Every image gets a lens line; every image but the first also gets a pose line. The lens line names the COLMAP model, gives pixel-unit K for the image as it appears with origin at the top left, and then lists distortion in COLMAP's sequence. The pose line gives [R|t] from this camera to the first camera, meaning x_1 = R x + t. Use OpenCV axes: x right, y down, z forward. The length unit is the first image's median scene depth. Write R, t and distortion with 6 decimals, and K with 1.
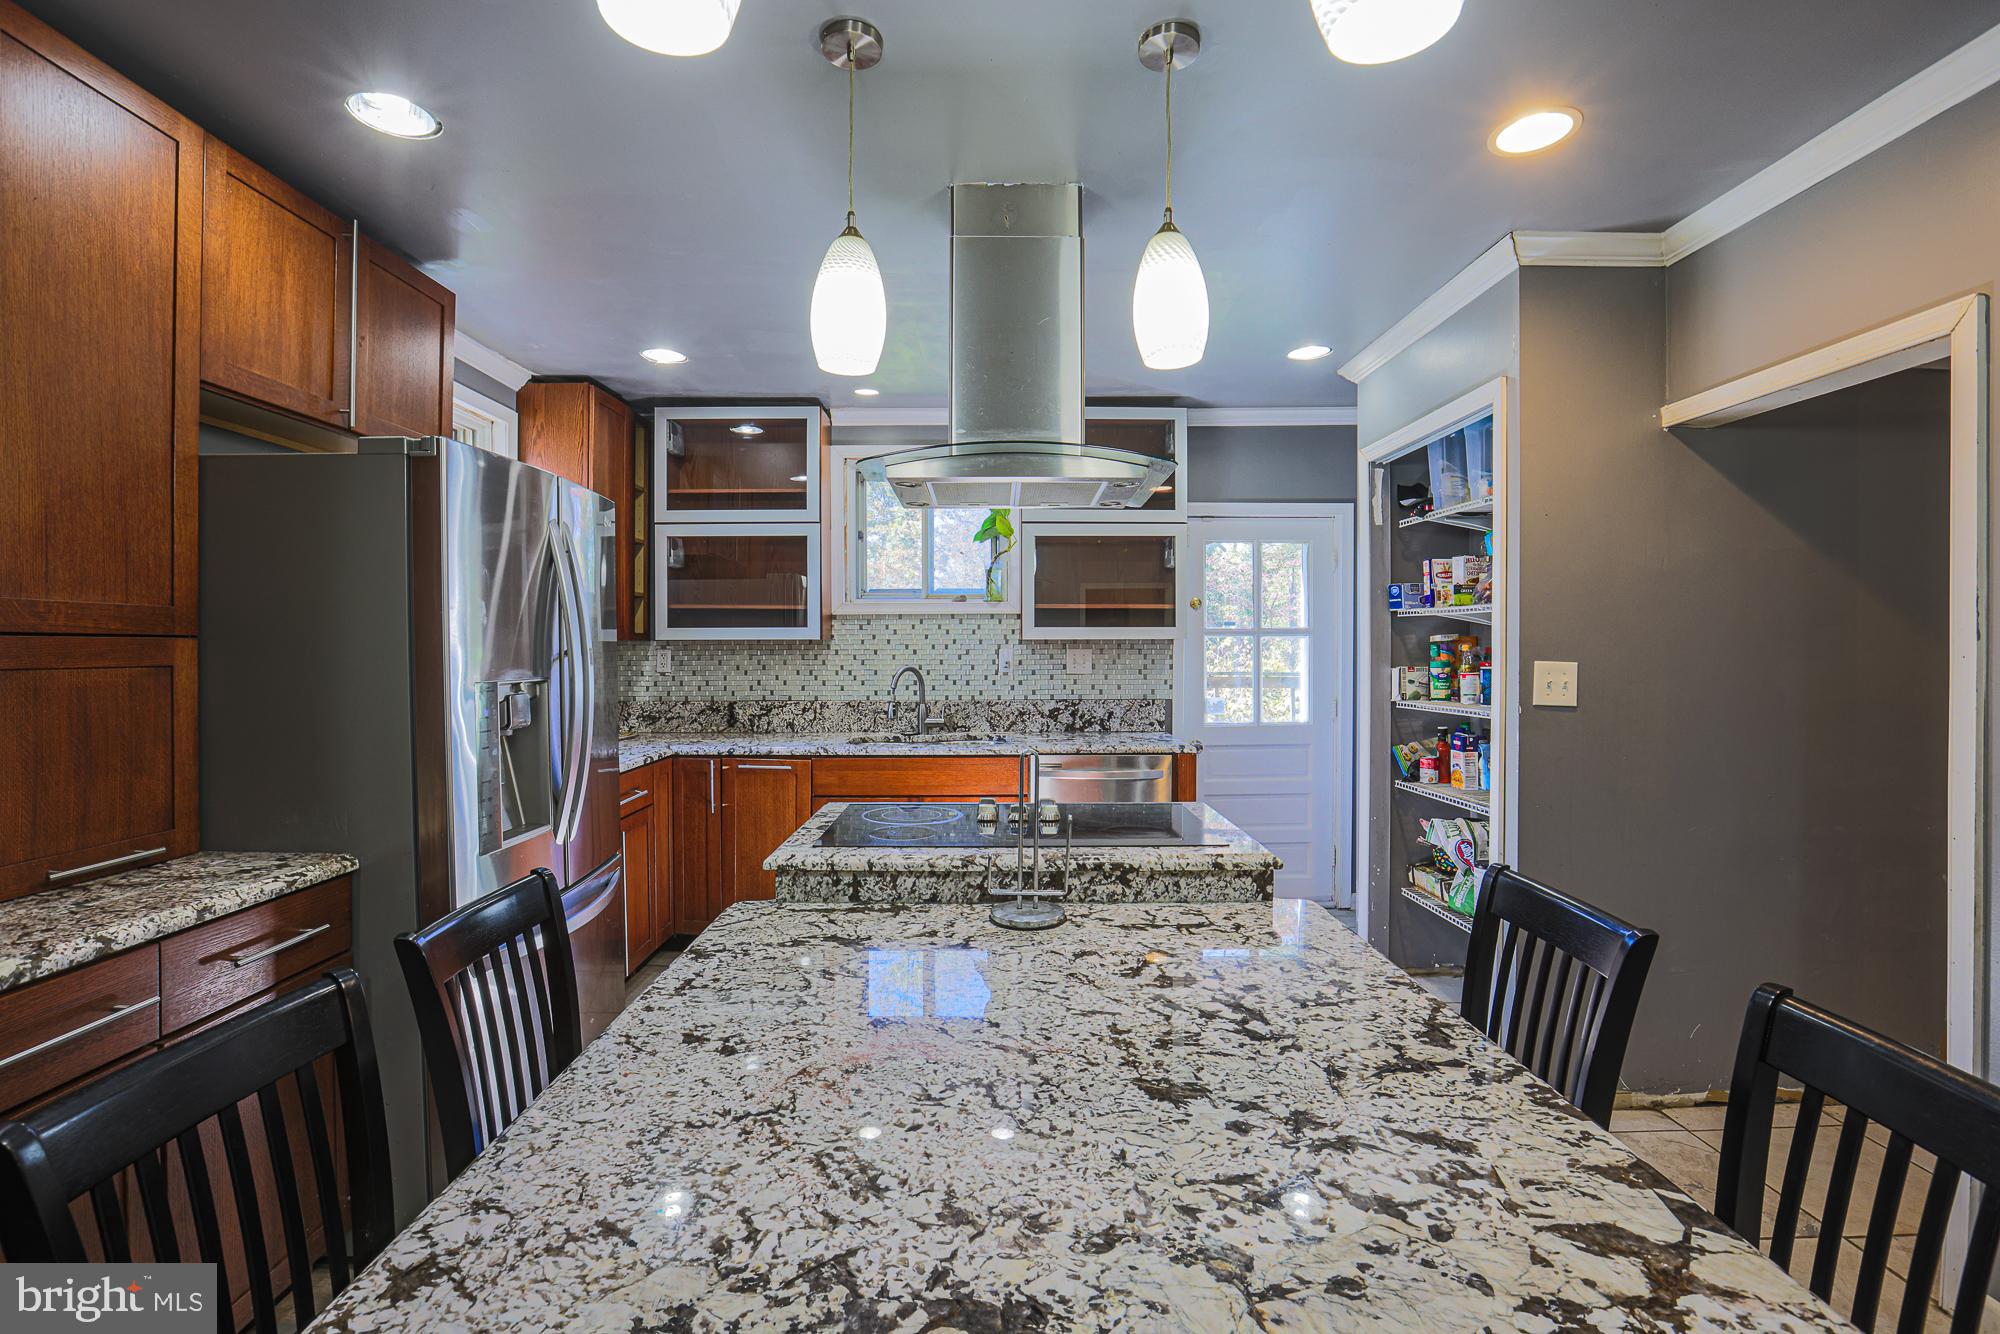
lens RADIAL K [[927.1, 0, 1002.7], [0, 927.1, 665.8], [0, 0, 1]] dist [-0.054146, 0.013791]
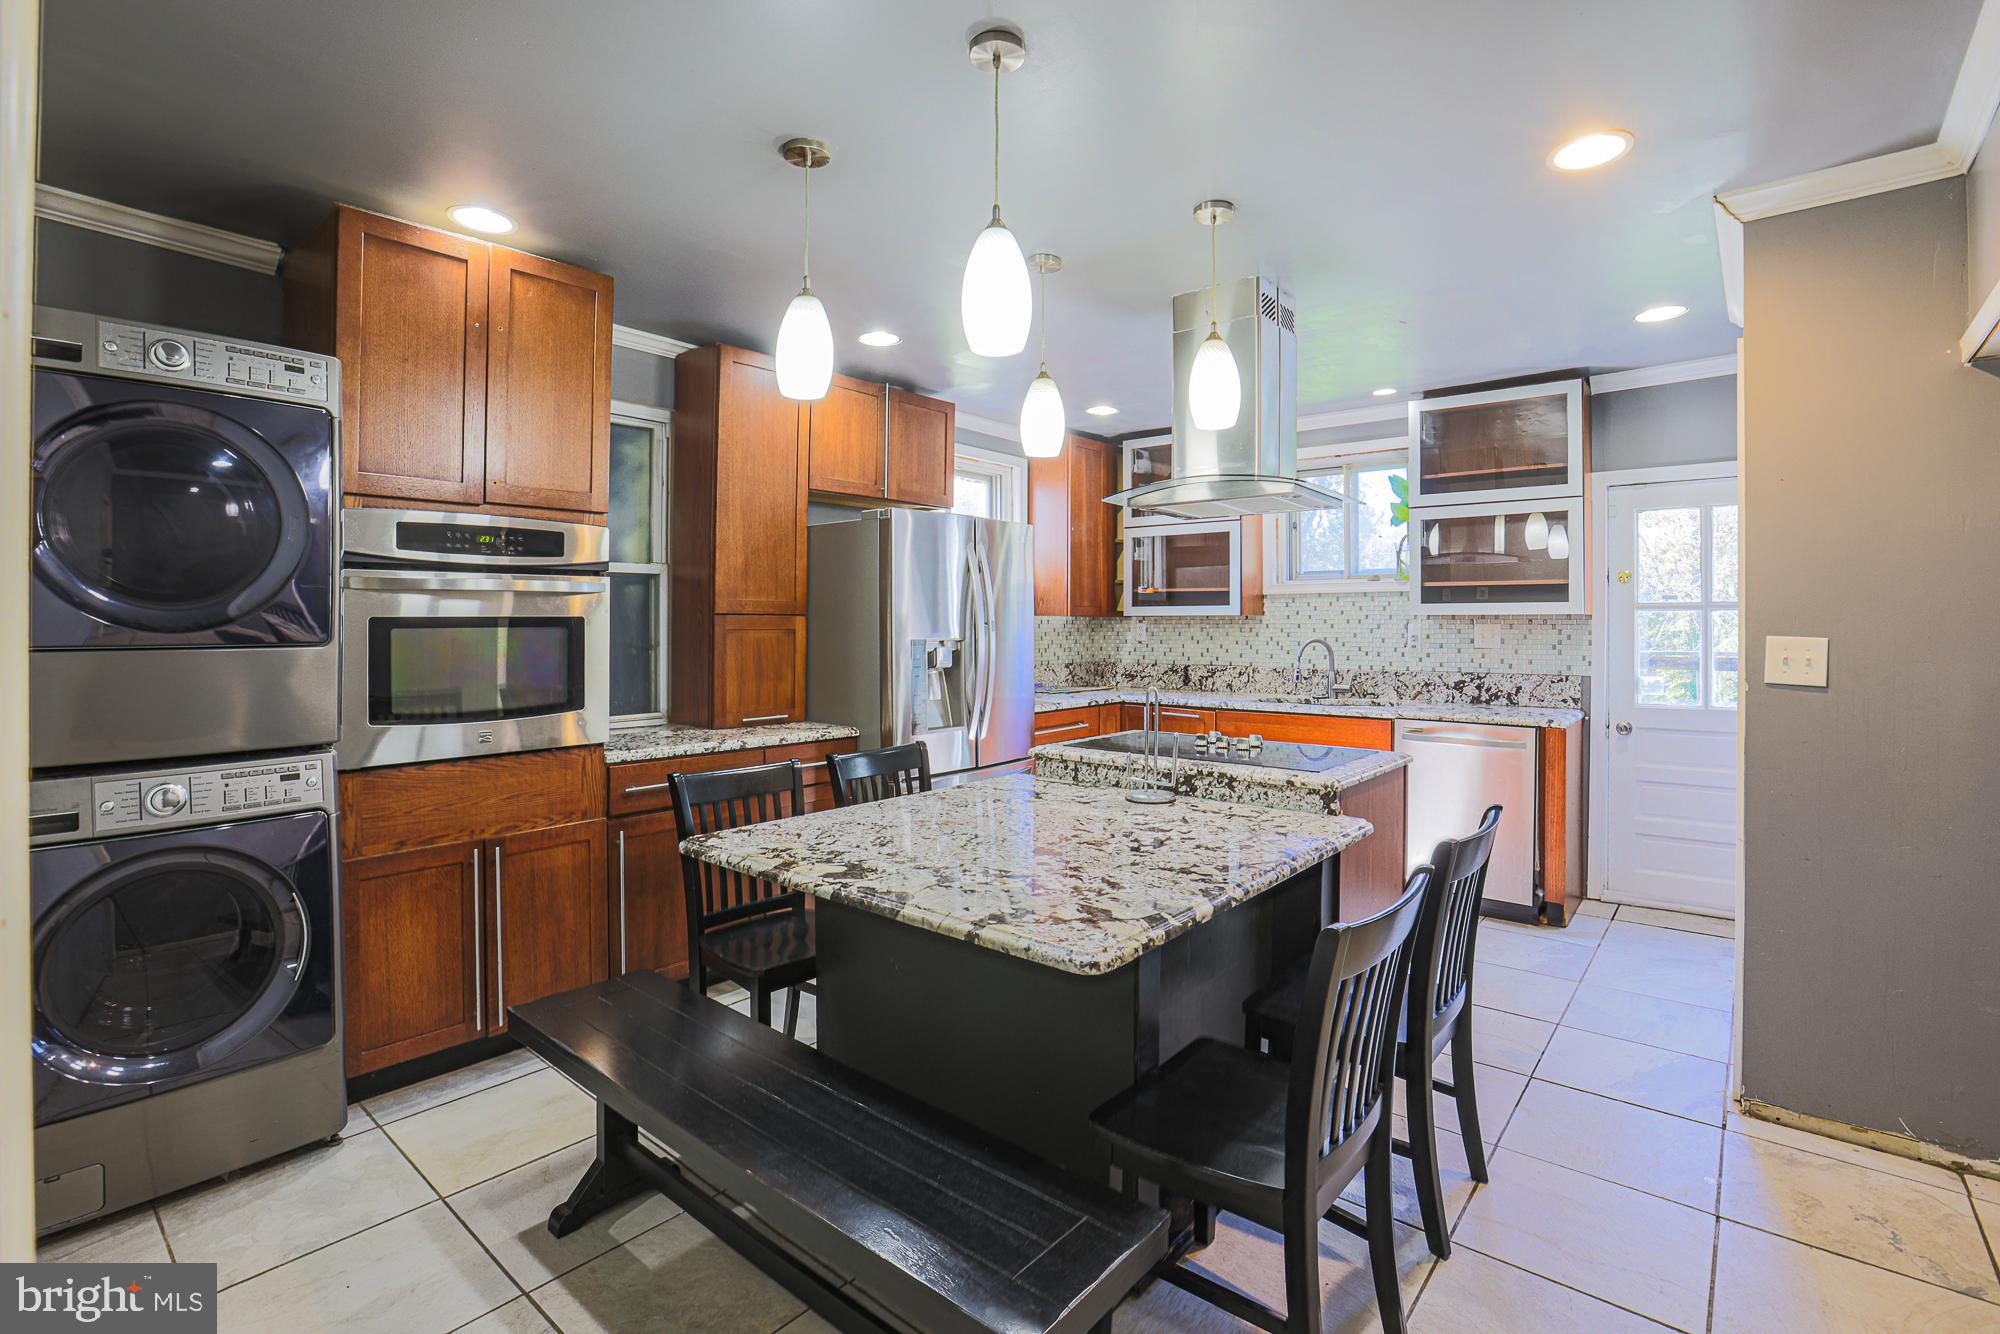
lens RADIAL K [[927.1, 0, 968.0], [0, 927.1, 632.9], [0, 0, 1]] dist [-0.054146, 0.013791]
pose [[0.743153, 0.008505, -0.669068, 0.556287], [-0.014568, 0.999888, -0.003471, 0.006601], [0.668963, 0.012327, 0.743193, -0.226977]]
